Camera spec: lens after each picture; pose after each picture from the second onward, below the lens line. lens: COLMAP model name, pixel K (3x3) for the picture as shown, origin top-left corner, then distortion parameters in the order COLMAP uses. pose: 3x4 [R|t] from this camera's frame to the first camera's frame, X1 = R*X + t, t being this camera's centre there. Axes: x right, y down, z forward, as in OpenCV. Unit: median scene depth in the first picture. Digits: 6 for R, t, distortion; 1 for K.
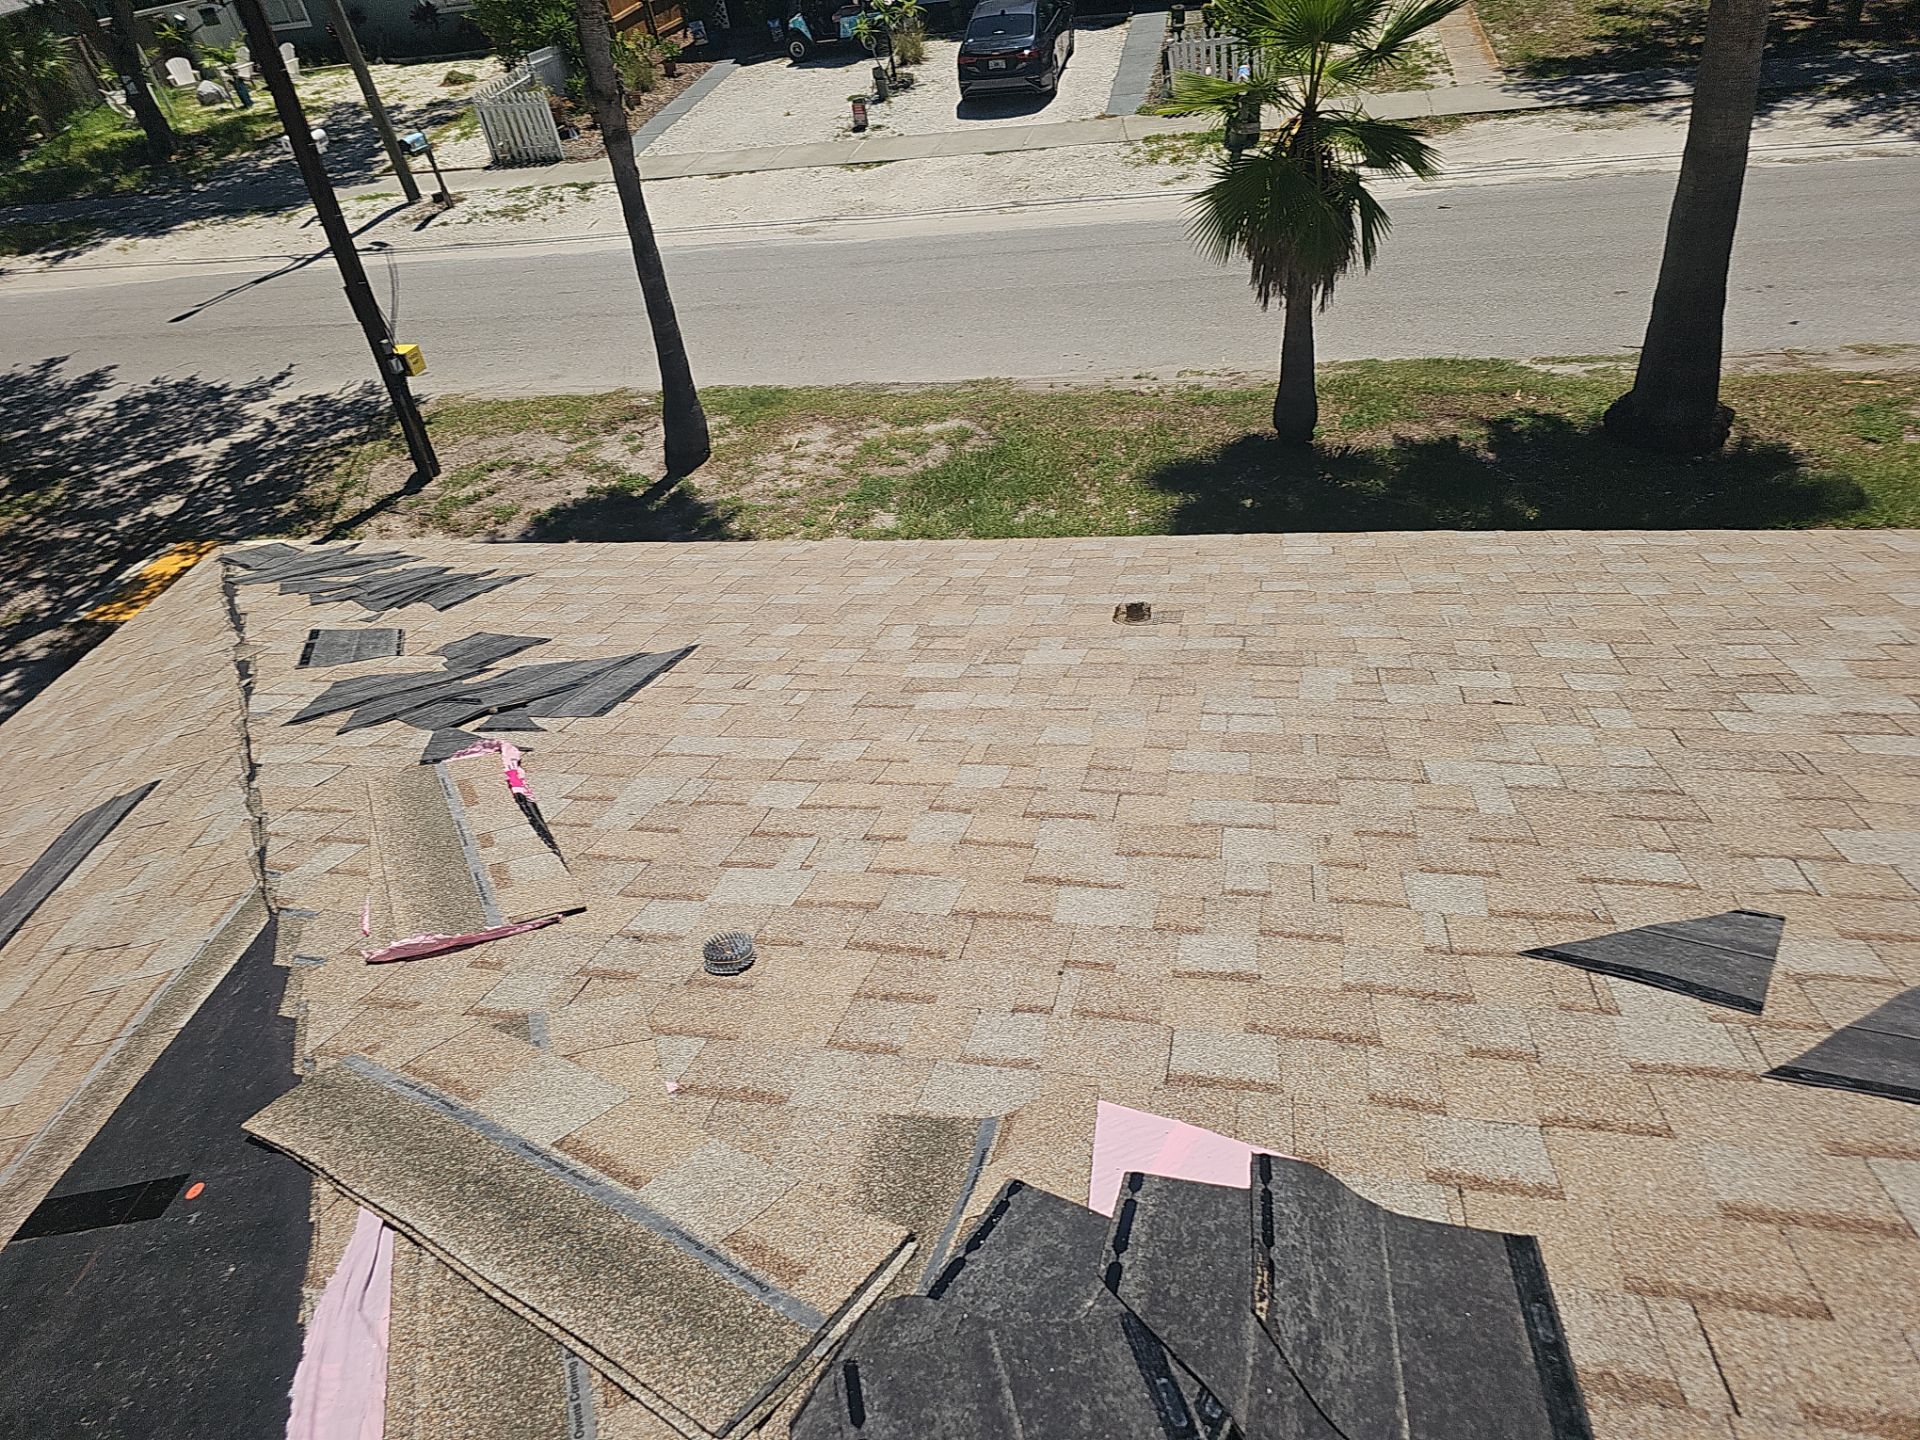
lens RADIAL K [[1137.0, 0, 960.0], [0, 1137.0, 720.0], [0, 0, 1]] dist [0.029269, -0.011666]
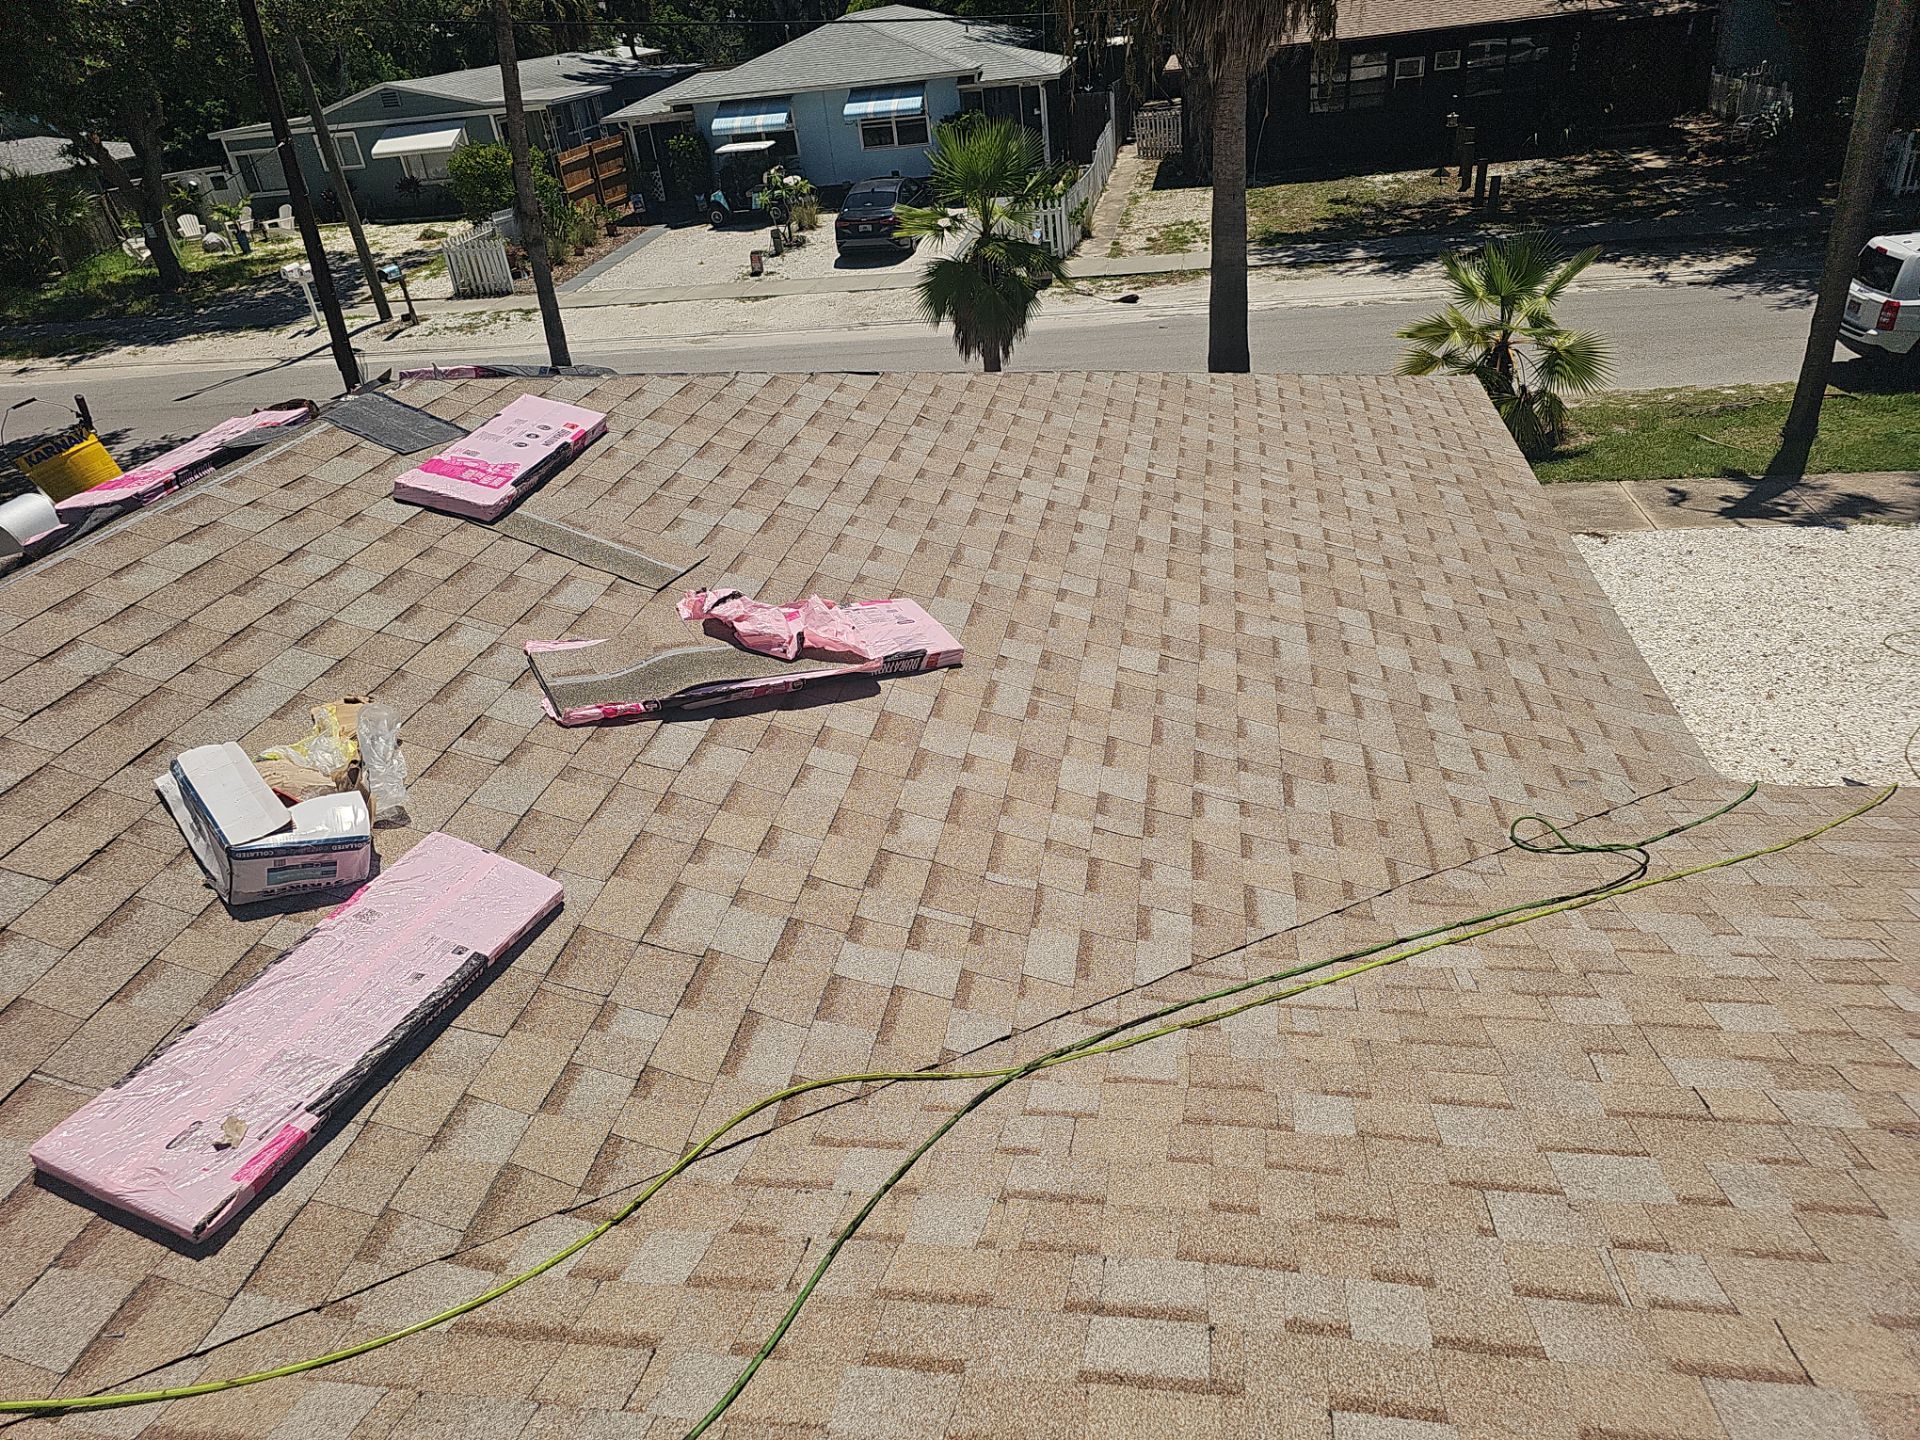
lens RADIAL K [[1269.6, 0, 960.0], [0, 1269.6, 720.0], [0, 0, 1]] dist [0.048668, -0.028214]
pose [[0.999691, 0.021740, 0.012077, 0.114451], [-0.019252, 0.983922, -0.177556, 0.179456], [-0.015743, 0.177269, 0.984037, -0.249750]]
